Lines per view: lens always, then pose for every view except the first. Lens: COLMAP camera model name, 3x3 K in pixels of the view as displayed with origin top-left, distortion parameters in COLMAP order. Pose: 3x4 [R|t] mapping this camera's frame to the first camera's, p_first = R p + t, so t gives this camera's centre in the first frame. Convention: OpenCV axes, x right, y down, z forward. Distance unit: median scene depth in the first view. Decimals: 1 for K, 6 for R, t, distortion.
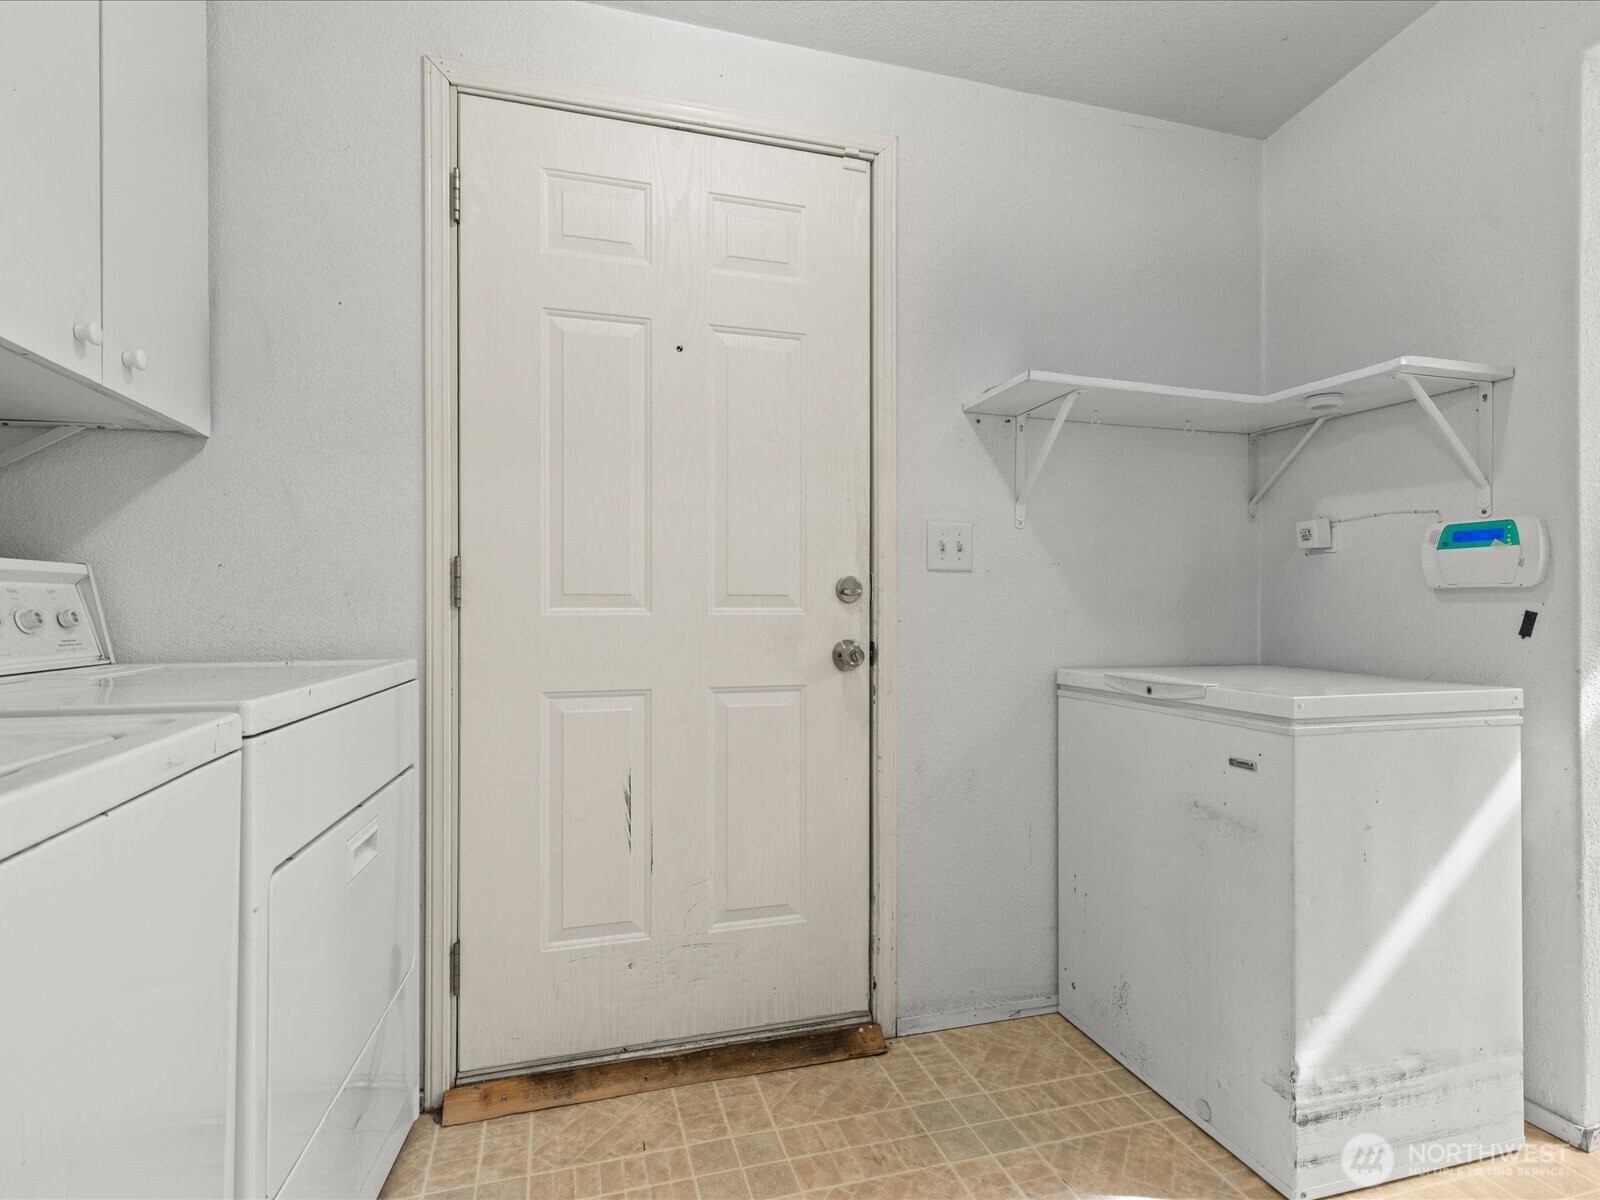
lens RADIAL K [[816.3, 0, 798.3], [0, 816.3, 607.2], [0, 0, 1]] dist [0.008974, -0.001597]
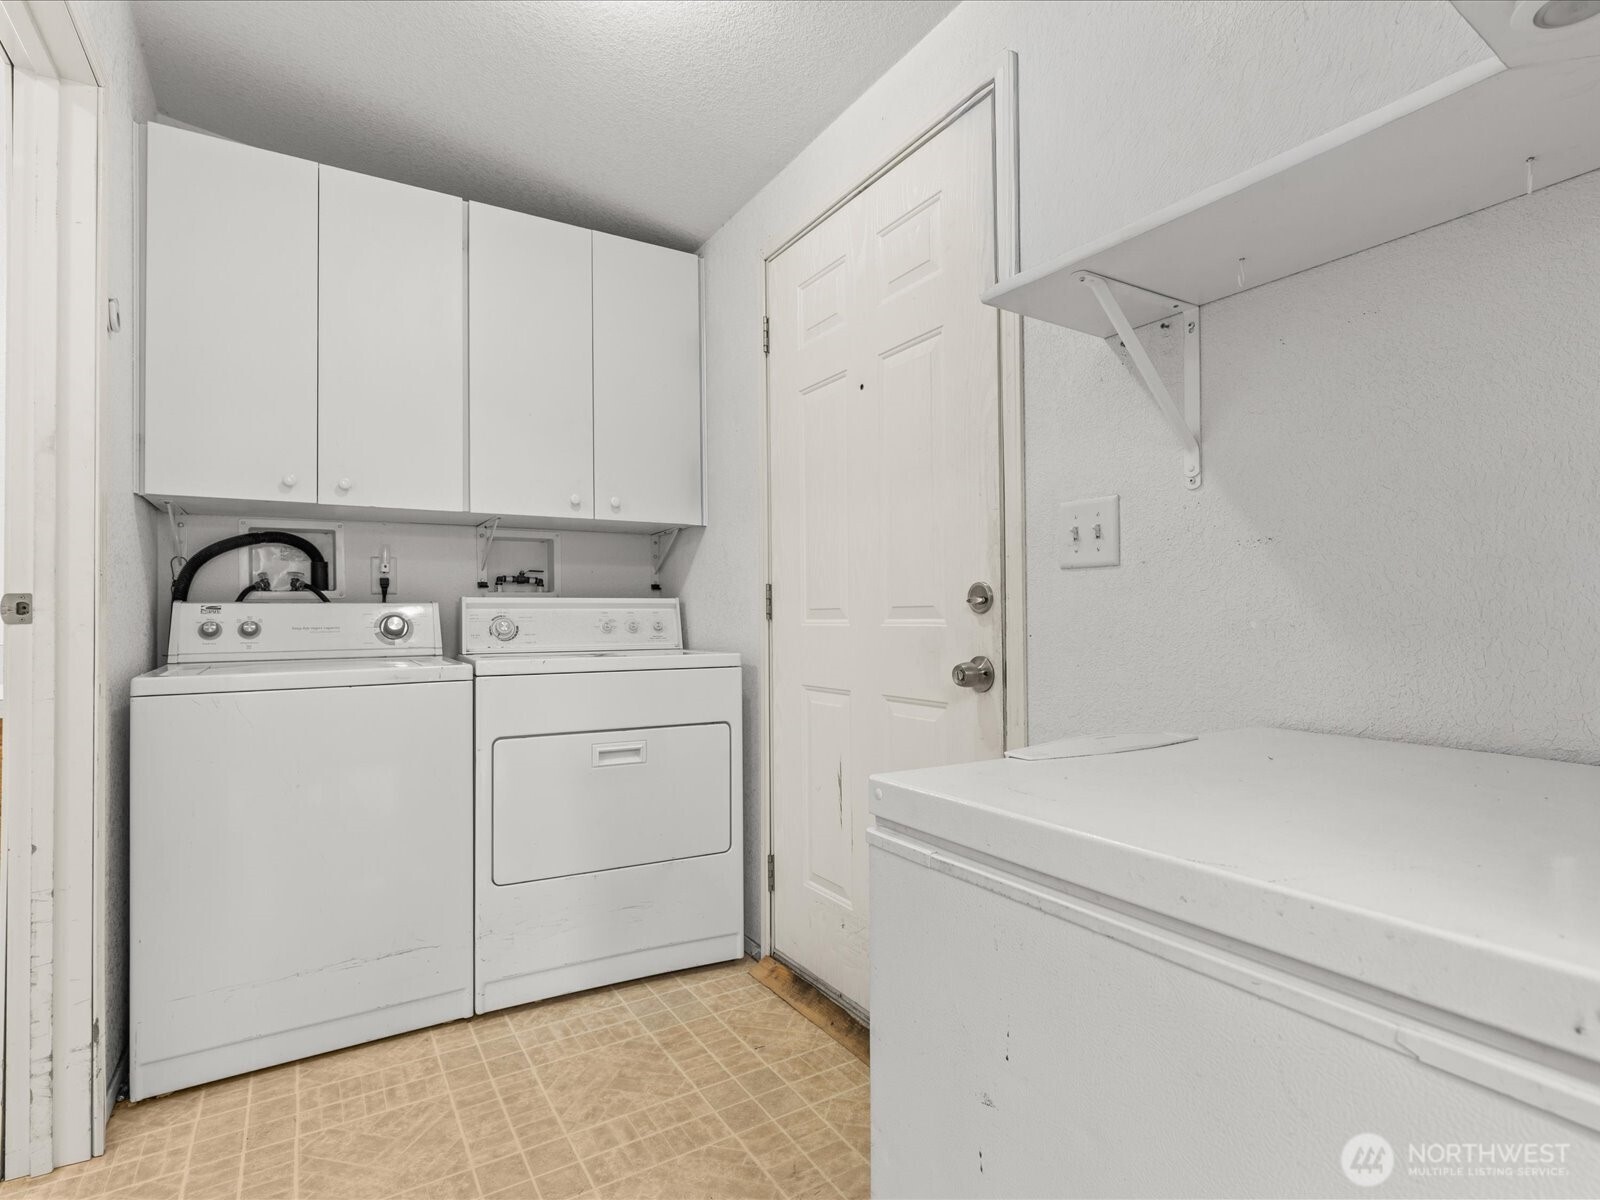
lens RADIAL K [[816.3, 0, 795.5], [0, 816.3, 602.4], [0, 0, 1]] dist [0.008974, -0.001597]
pose [[0.250774, -0.020854, -0.967821, 0.903707], [0.007961, 0.999779, -0.019479, -0.001564], [0.968013, -0.002820, 0.250885, 0.632174]]
